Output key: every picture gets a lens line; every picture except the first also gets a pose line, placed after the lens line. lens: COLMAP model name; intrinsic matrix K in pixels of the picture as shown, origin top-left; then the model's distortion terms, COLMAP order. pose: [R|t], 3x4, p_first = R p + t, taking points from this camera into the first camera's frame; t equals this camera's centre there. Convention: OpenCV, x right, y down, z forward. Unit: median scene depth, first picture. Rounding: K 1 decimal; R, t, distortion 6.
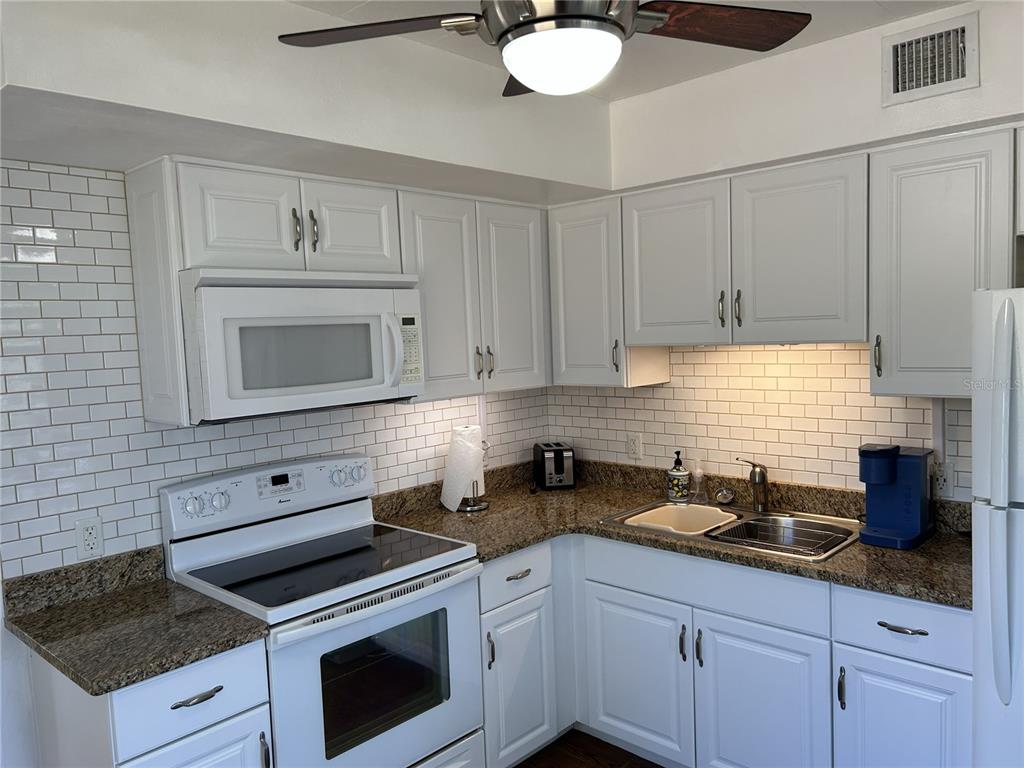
lens RADIAL K [[774.4, 0, 489.0], [0, 774.4, 387.4], [0, 0, 1]] dist [0.065755, -0.084812]
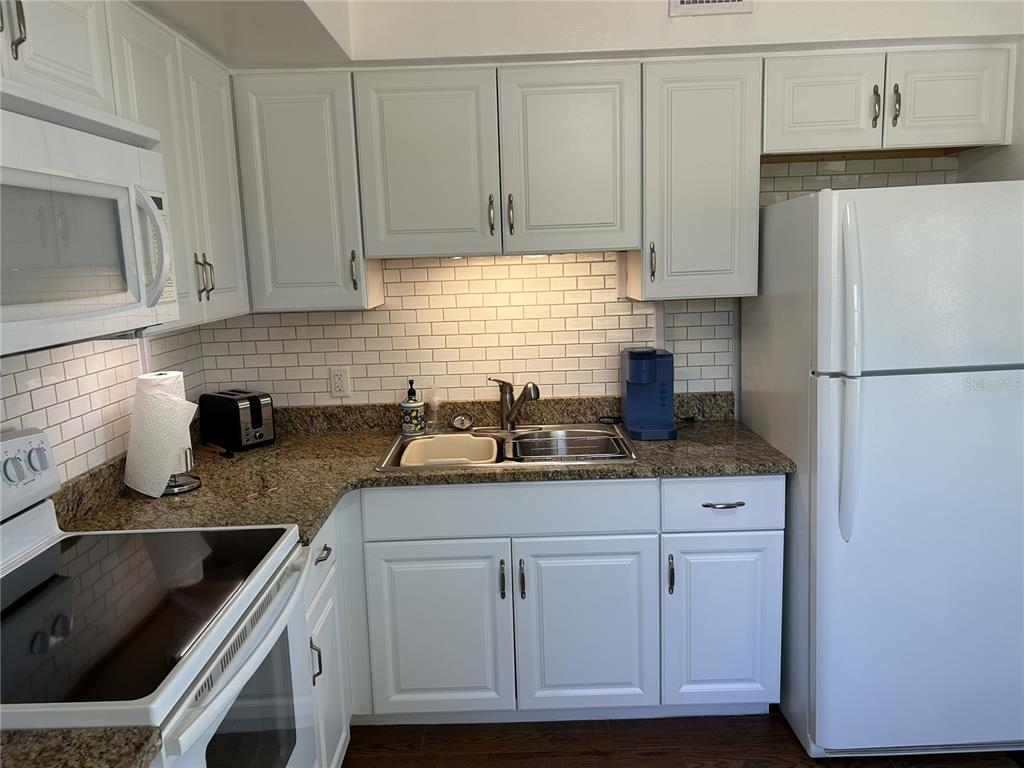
lens RADIAL K [[774.4, 0, 505.1], [0, 774.4, 382.5], [0, 0, 1]] dist [0.065755, -0.084812]
pose [[0.715448, -0.094485, 0.692248, -0.315916], [0.056867, 0.995401, 0.077090, 0.023981], [-0.696348, -0.015787, 0.717531, 0.307703]]
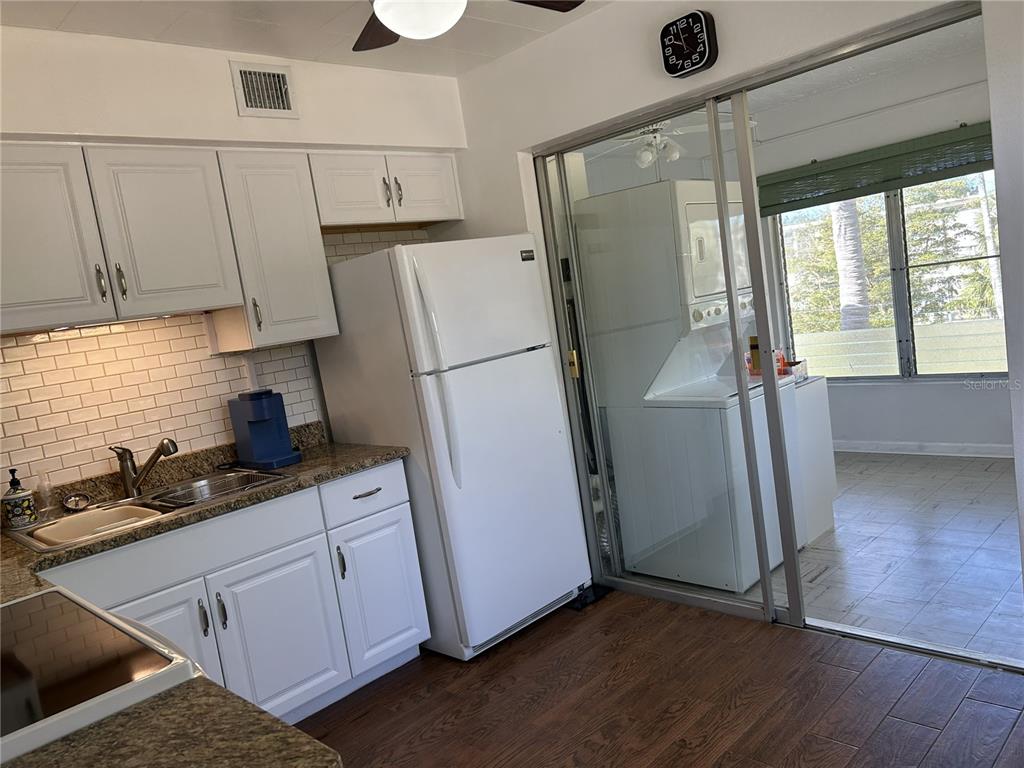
lens RADIAL K [[774.4, 0, 519.6], [0, 774.4, 383.6], [0, 0, 1]] dist [0.065755, -0.084812]
pose [[0.018322, -0.074339, 0.997065, -0.598569], [0.219858, 0.973123, 0.068514, 0.059019], [-0.975360, 0.217957, 0.034174, 0.464750]]
